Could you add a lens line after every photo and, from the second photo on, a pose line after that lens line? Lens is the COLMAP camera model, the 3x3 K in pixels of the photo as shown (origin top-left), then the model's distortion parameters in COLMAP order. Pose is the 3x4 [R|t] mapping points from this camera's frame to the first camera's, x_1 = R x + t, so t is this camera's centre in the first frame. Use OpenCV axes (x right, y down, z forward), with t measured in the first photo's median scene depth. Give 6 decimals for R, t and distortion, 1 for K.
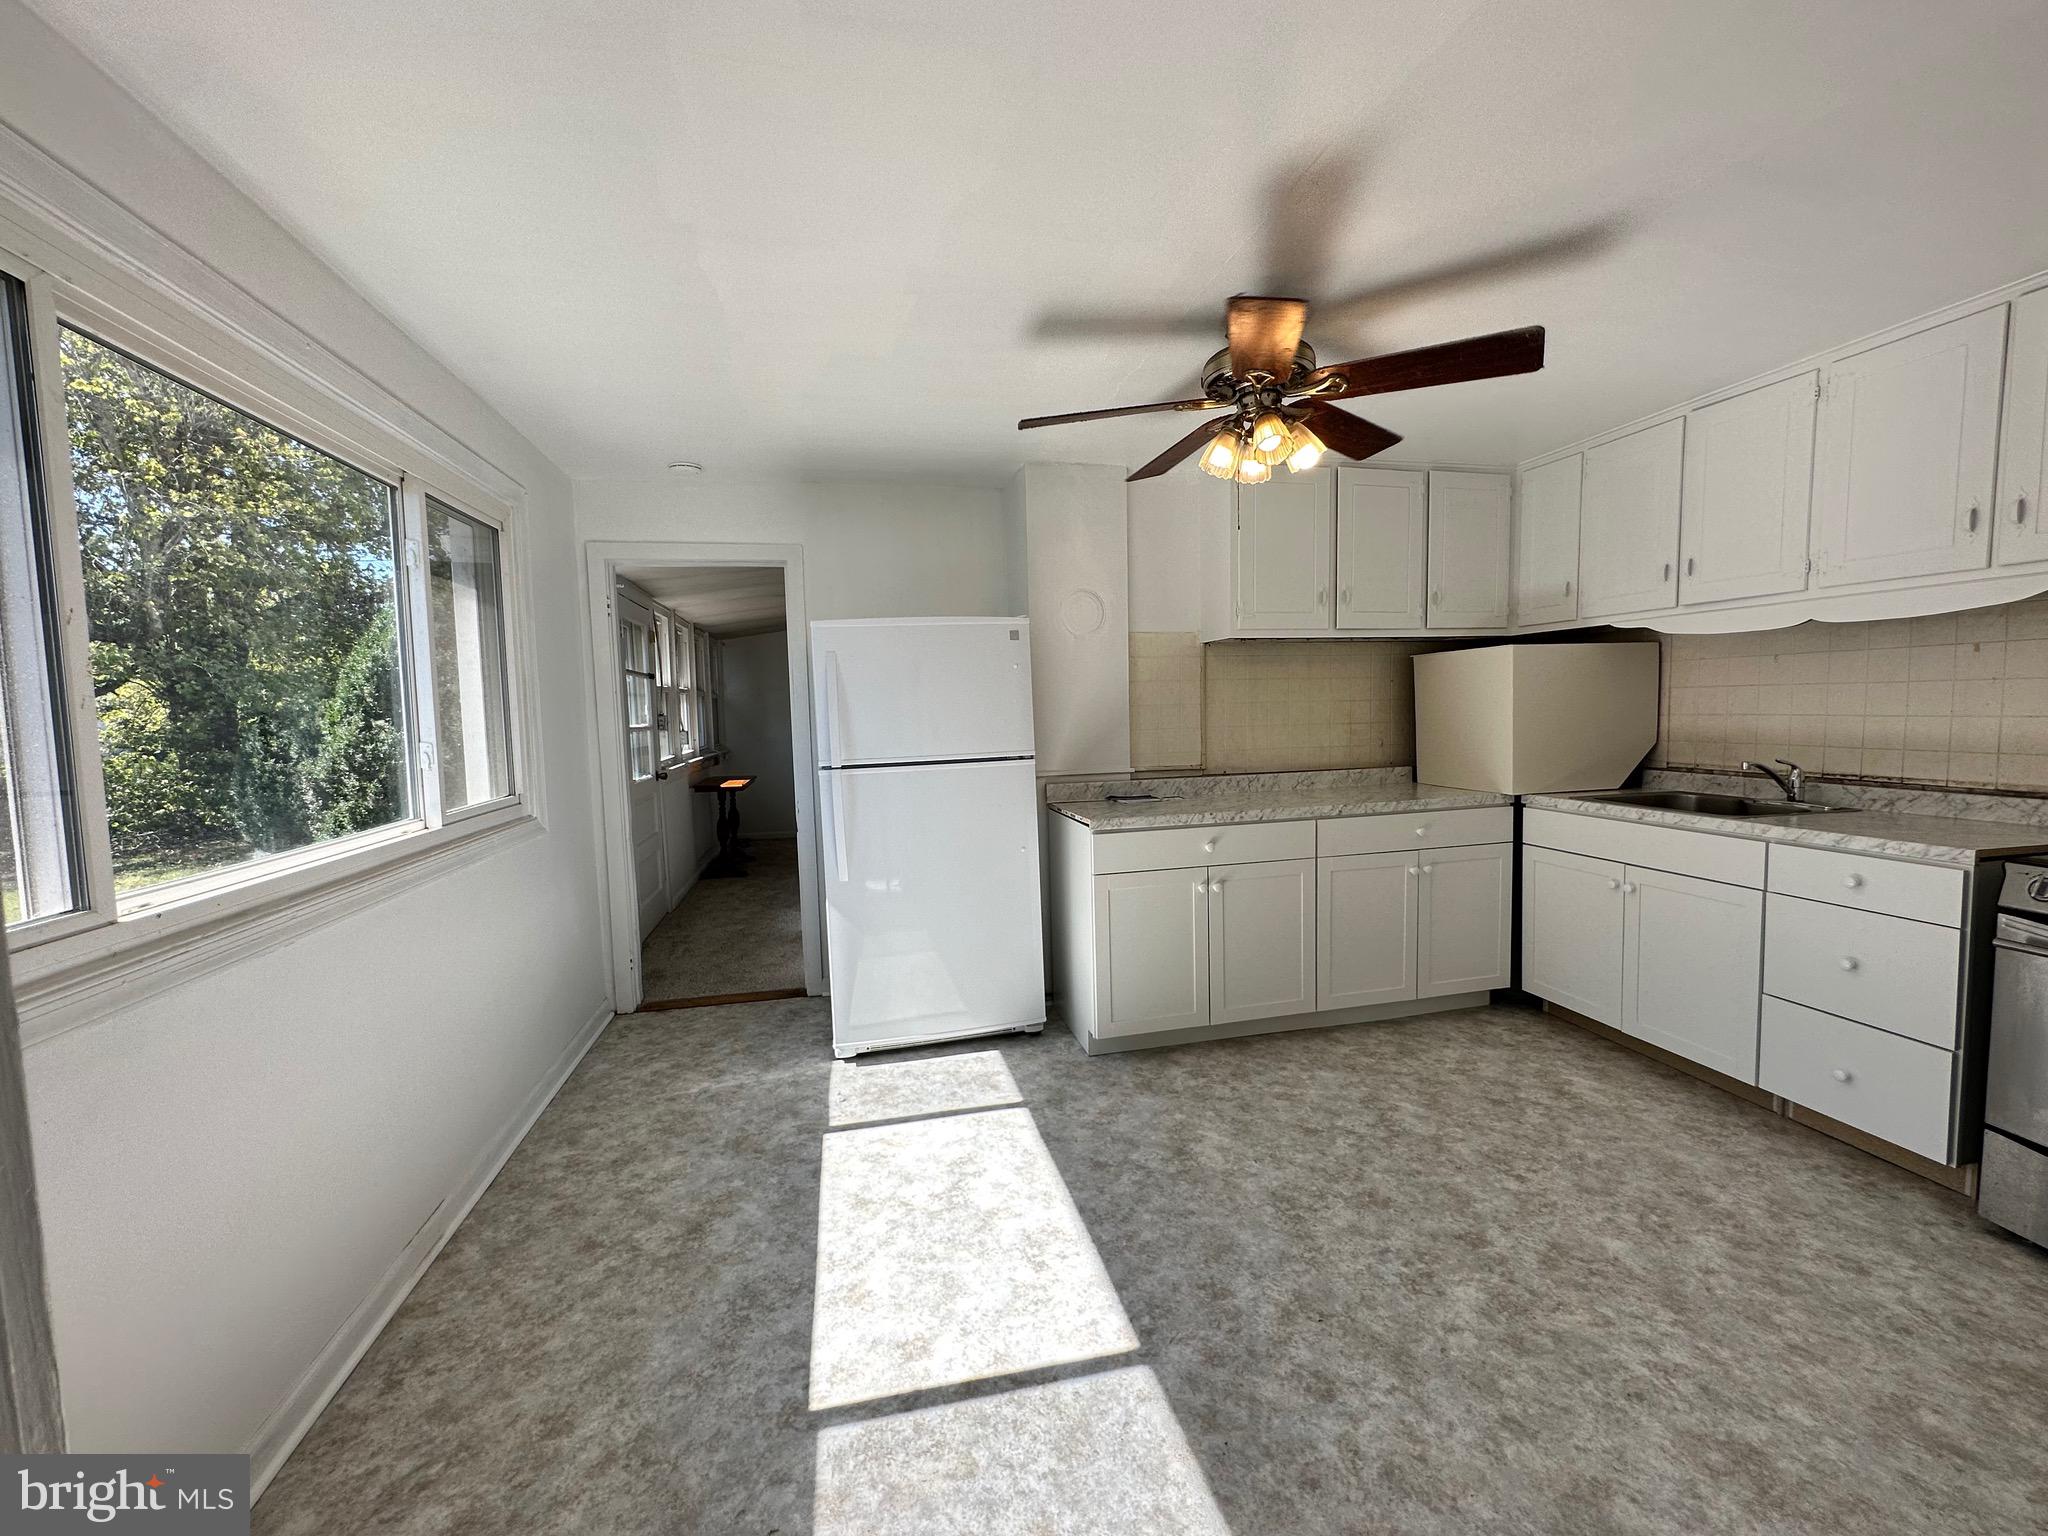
lens RADIAL K [[818.9, 0, 1022.0], [0, 818.9, 769.5], [0, 0, 1]] dist [-0.003293, 0.000167]
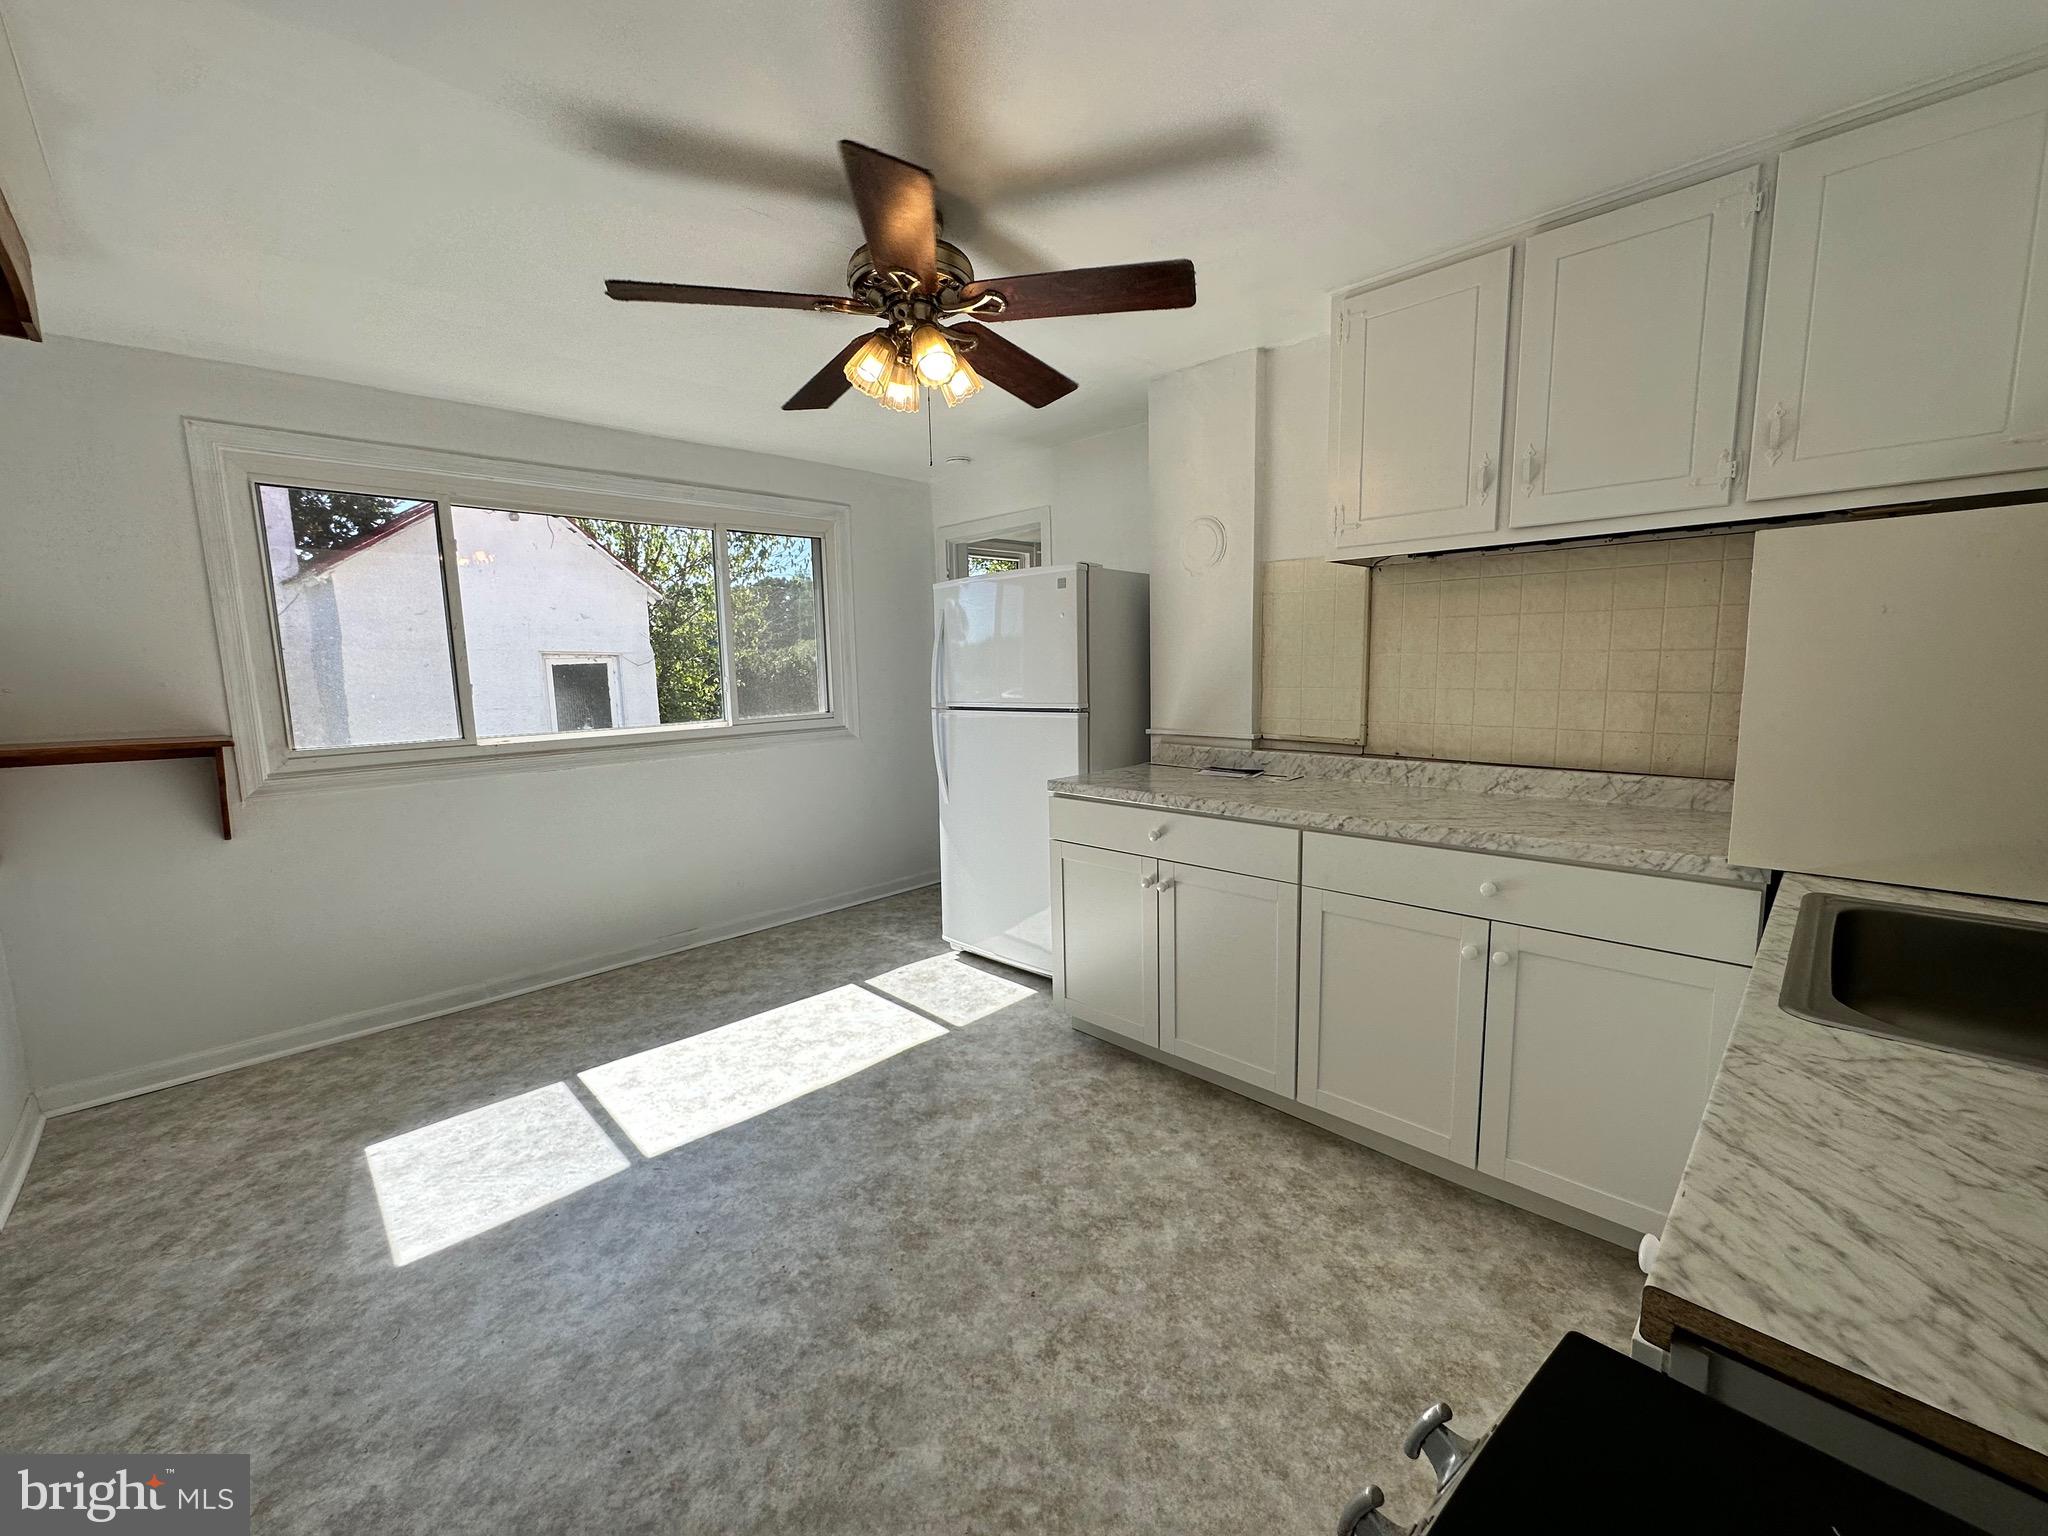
lens RADIAL K [[818.9, 0, 1022.0], [0, 818.9, 769.5], [0, 0, 1]] dist [-0.003293, 0.000167]
pose [[0.530940, 0.127267, -0.837798, 0.942951], [-0.058597, 0.991805, 0.113527, -0.061878], [0.845381, -0.011184, 0.534046, 0.516423]]
